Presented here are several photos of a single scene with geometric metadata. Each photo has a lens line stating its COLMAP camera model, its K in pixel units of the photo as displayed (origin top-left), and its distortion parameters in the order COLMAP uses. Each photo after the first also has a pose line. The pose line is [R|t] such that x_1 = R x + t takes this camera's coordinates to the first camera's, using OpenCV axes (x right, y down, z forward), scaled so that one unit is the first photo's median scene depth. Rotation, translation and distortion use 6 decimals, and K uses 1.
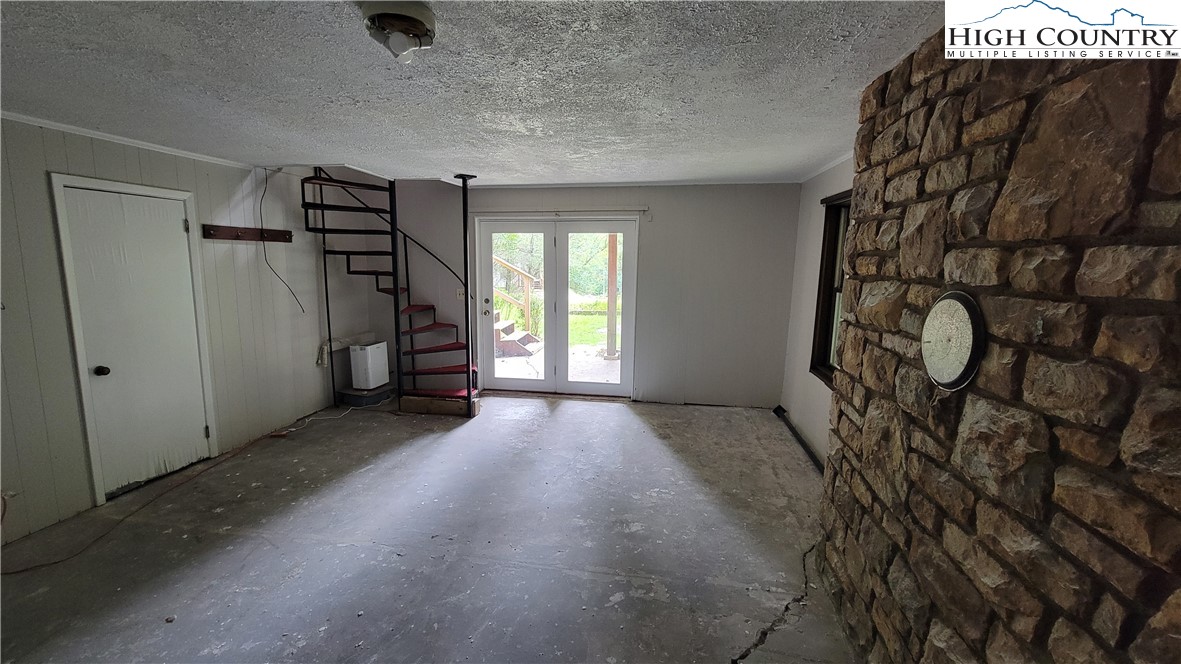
lens RADIAL K [[479.5, 0, 591.9], [0, 479.5, 328.4], [0, 0, 1]] dist [0.002654, 0.000199]
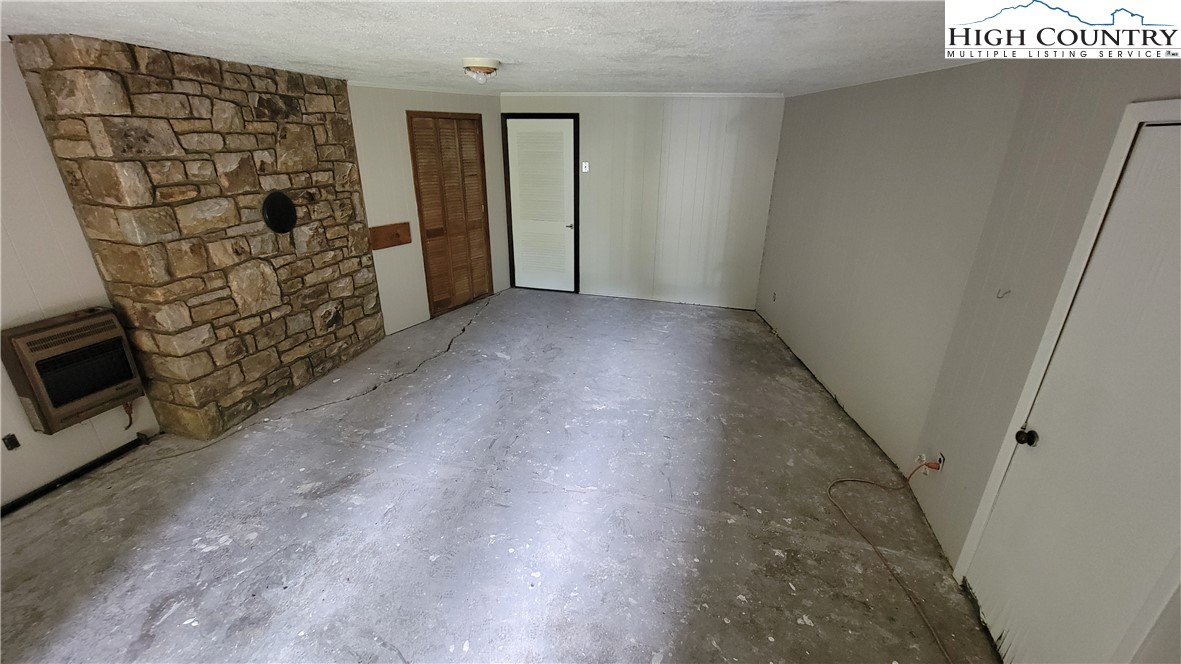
lens RADIAL K [[479.5, 0, 590.5], [0, 479.5, 330.7], [0, 0, 1]] dist [0.002654, 0.000199]
pose [[-0.995139, -0.054507, 0.082020, -1.130156], [-0.005777, 0.863738, 0.503907, -0.729766], [-0.098310, 0.500984, -0.859855, 3.352858]]
